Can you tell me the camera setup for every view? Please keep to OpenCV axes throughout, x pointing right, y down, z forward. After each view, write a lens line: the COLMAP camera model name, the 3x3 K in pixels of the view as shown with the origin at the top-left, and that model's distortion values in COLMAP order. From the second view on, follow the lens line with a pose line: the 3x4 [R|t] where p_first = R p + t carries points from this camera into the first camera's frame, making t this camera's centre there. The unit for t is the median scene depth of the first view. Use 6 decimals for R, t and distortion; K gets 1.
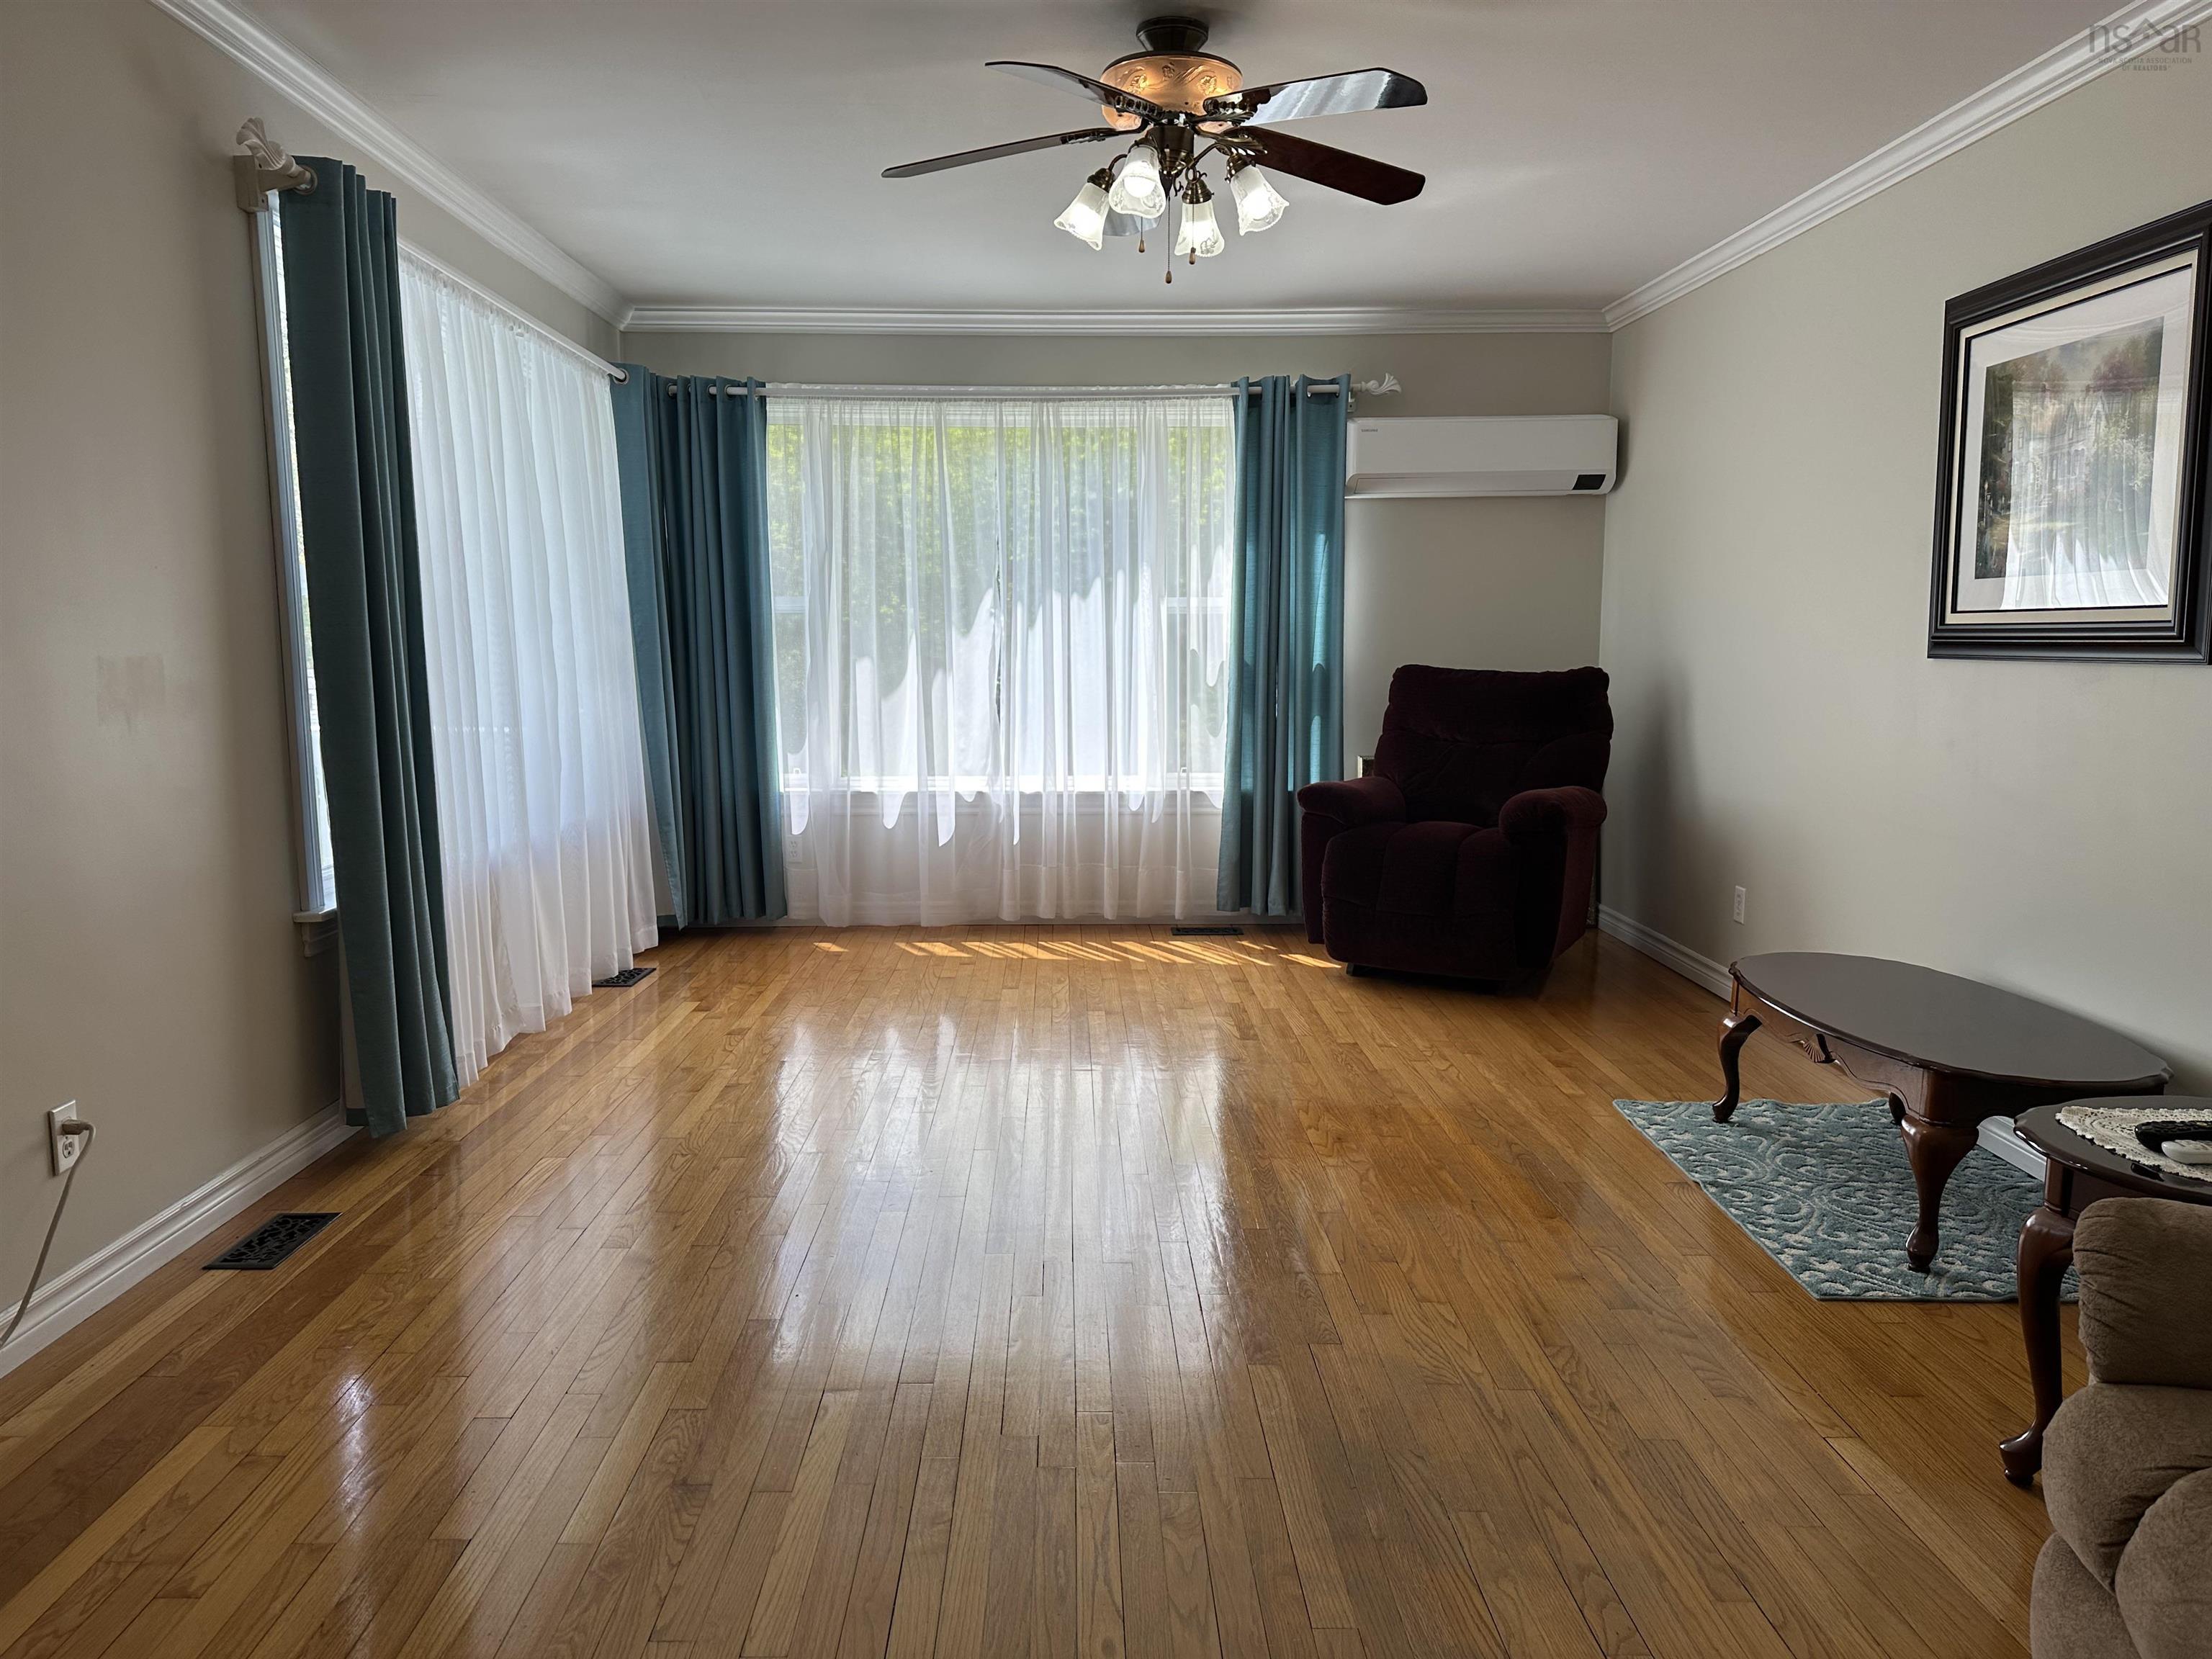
lens RADIAL K [[1559.3, 0, 1113.6], [0, 1559.3, 836.4], [0, 0, 1]] dist [0.125626, -0.007537]
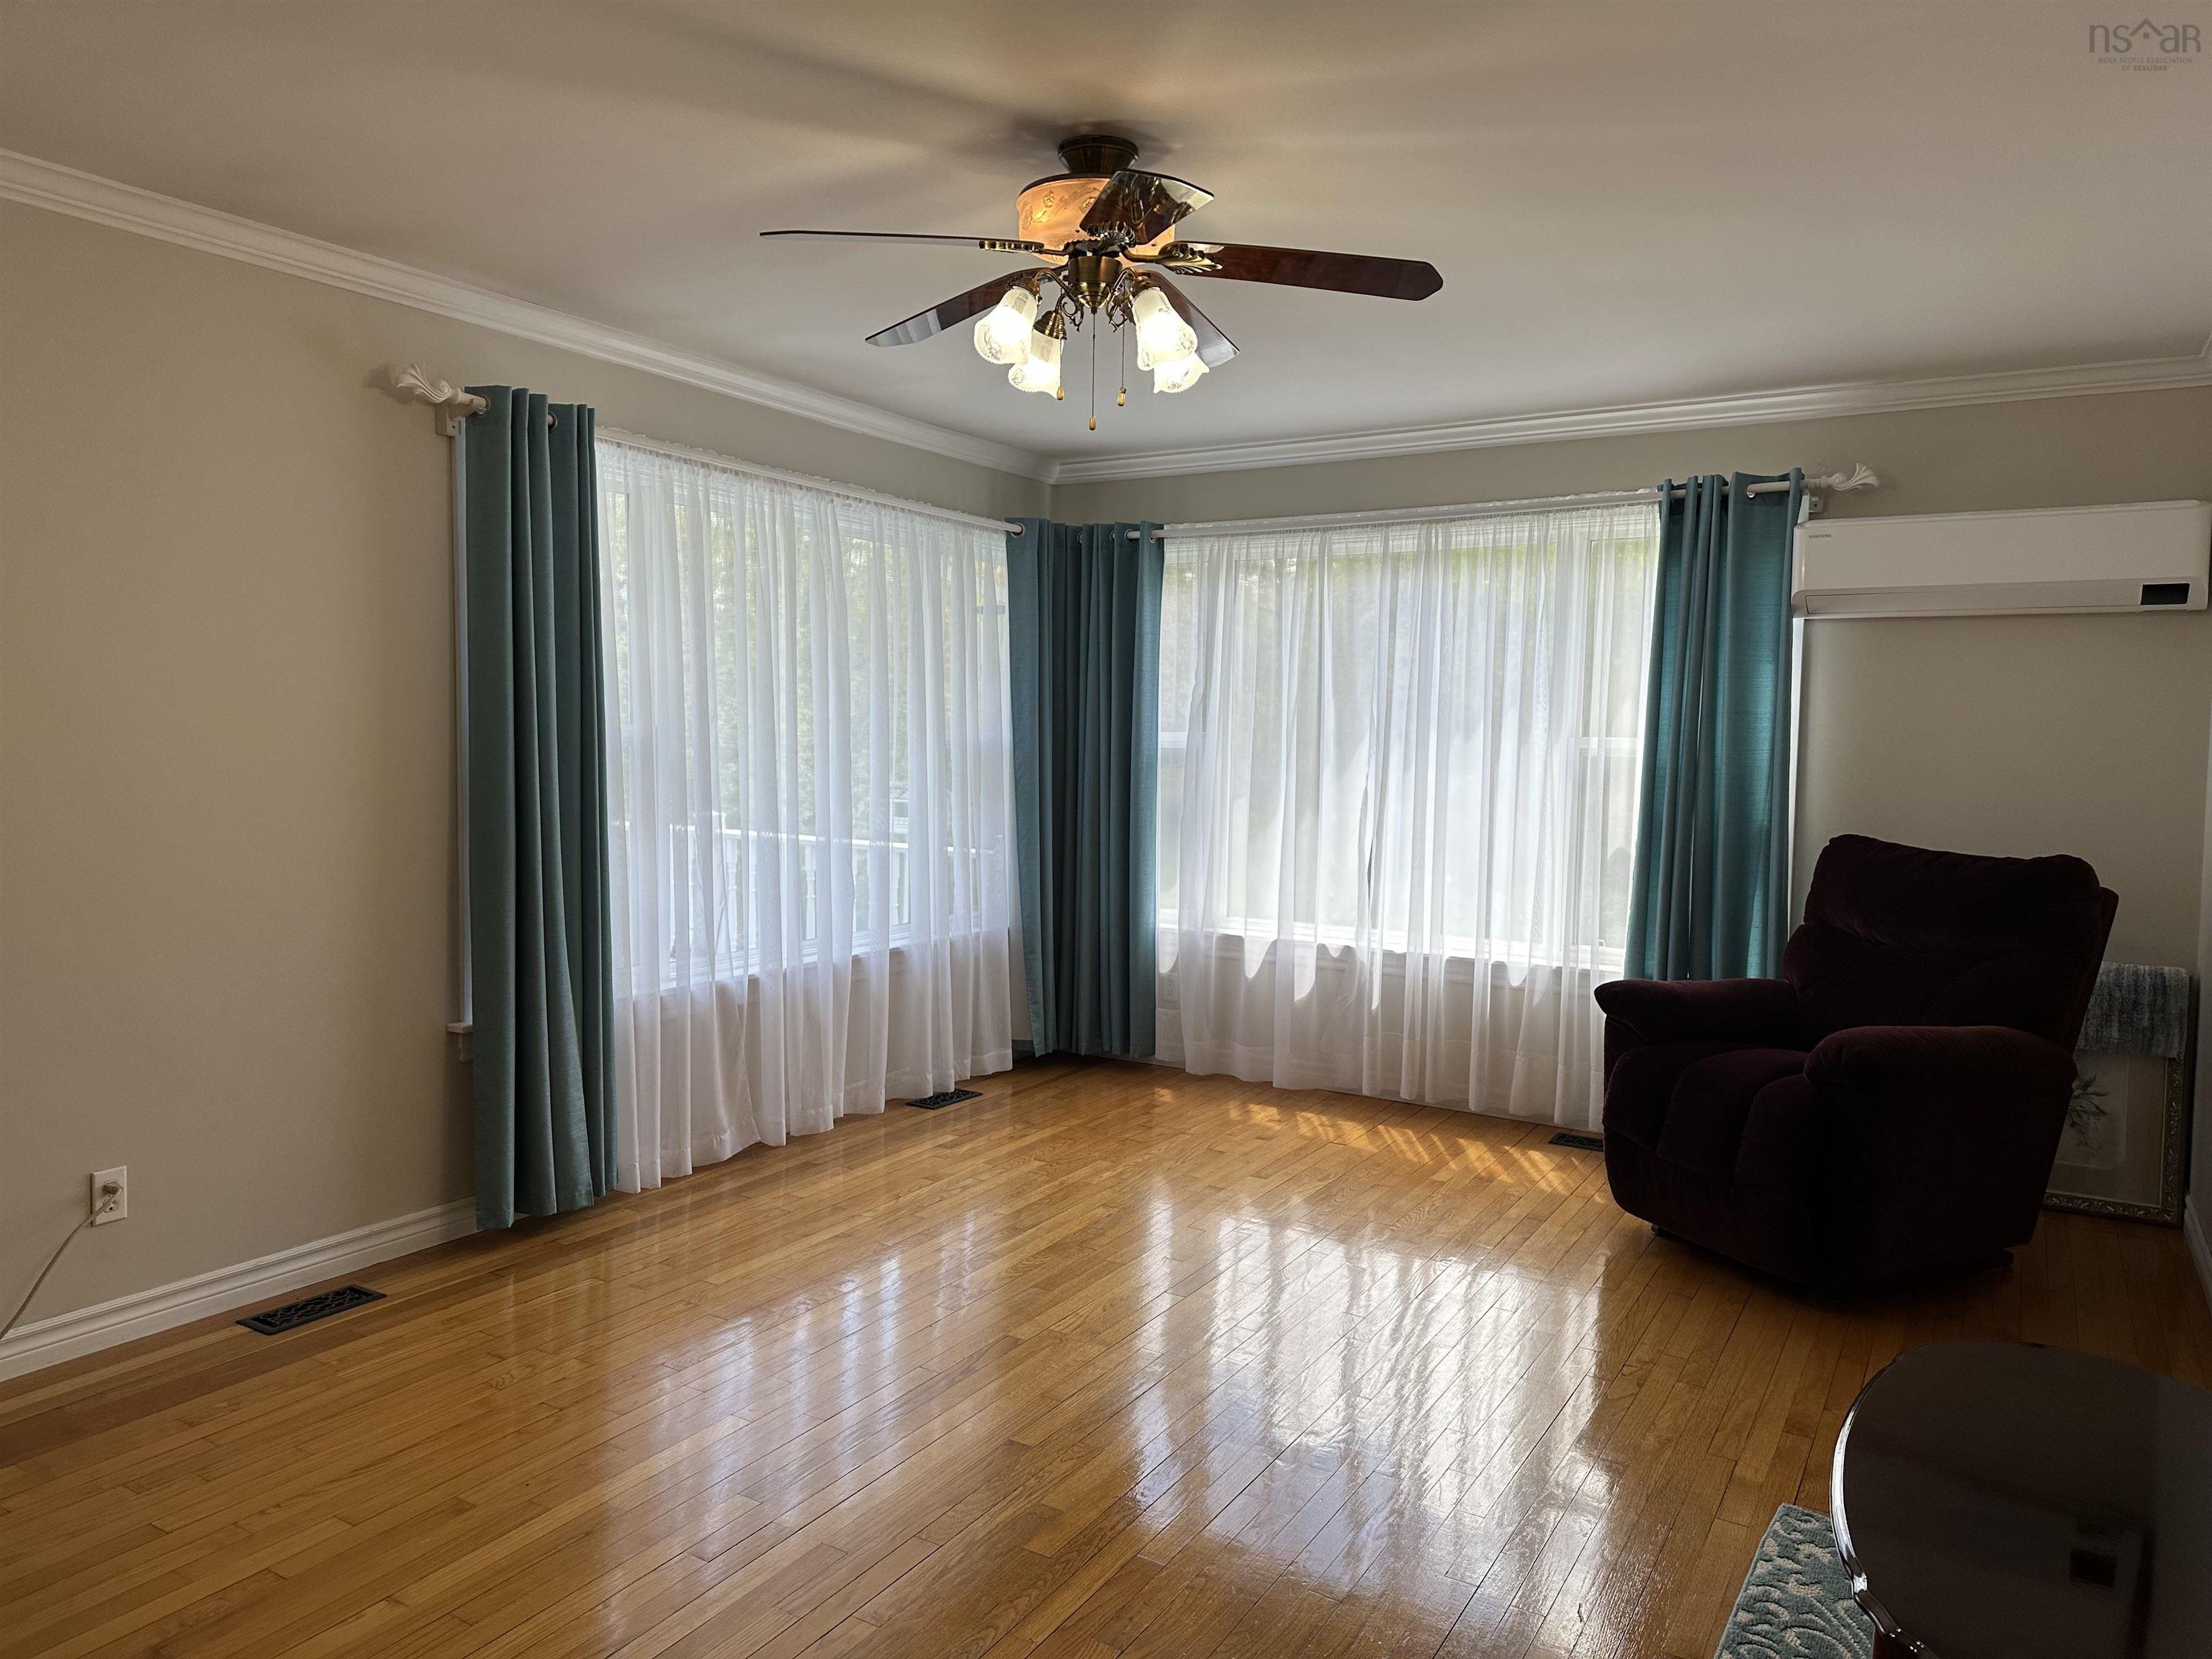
lens RADIAL K [[1559.3, 0, 1104.6], [0, 1559.3, 822.6], [0, 0, 1]] dist [0.125626, -0.007537]
pose [[0.850492, 0.047772, -0.523814, 0.276887], [-0.086594, 0.994995, -0.049855, -0.043466], [0.518811, 0.087760, 0.850373, 0.146579]]
